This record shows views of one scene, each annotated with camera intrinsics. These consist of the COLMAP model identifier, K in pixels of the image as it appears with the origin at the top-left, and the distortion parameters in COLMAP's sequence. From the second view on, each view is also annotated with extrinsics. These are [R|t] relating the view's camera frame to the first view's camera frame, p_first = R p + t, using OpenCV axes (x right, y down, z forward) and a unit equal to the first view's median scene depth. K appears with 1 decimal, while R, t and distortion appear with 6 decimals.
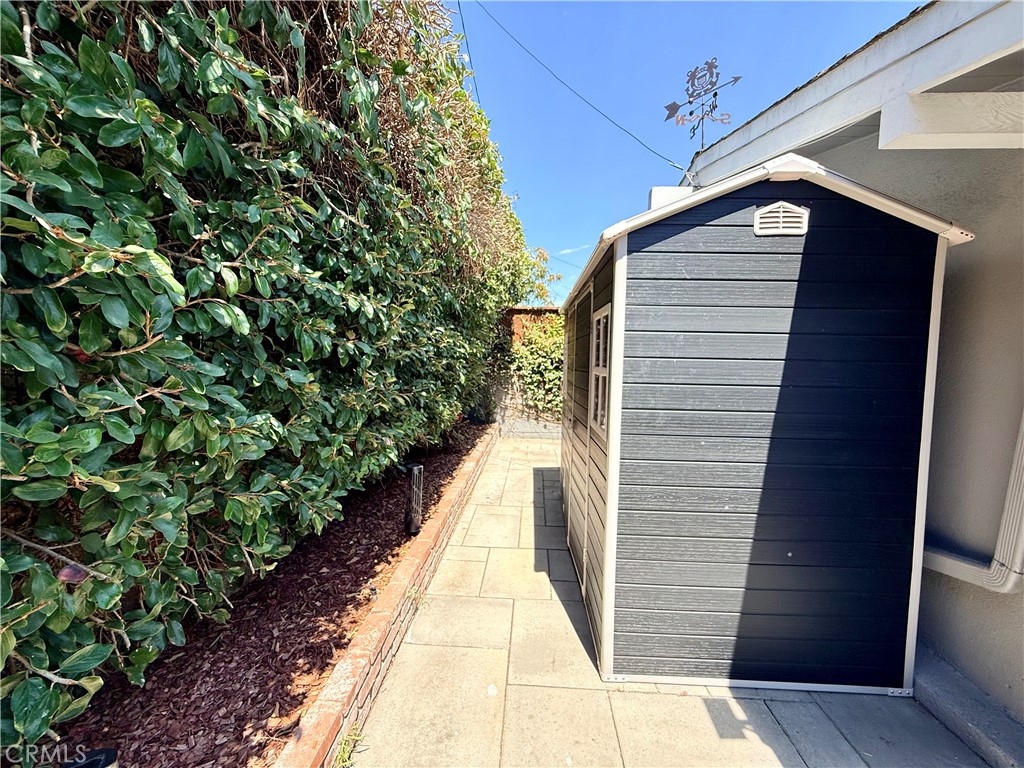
lens RADIAL K [[404.9, 0, 512.0], [0, 404.9, 384.0], [0, 0, 1]] dist [-0.000598, 0.000275]
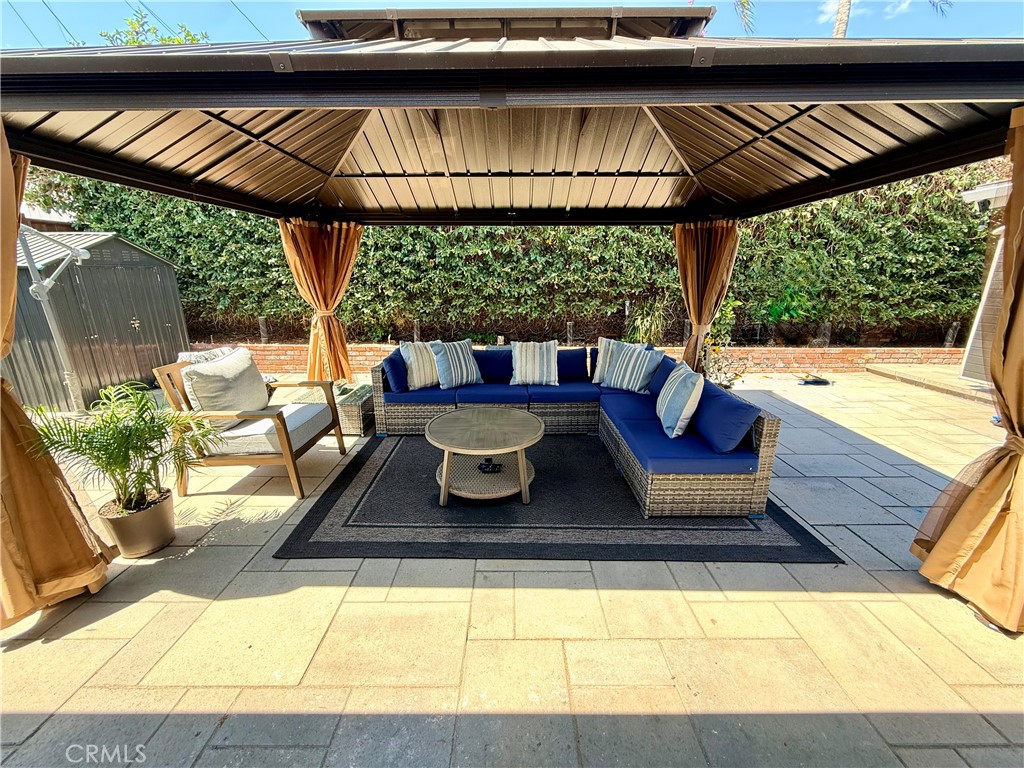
lens RADIAL K [[404.9, 0, 512.0], [0, 404.9, 384.0], [0, 0, 1]] dist [-0.000598, 0.000275]
pose [[0.043192, 0.270905, -0.961637, 3.746790], [-0.075328, 0.960678, 0.267251, 0.210893], [0.996223, 0.060895, 0.061900, -3.153292]]
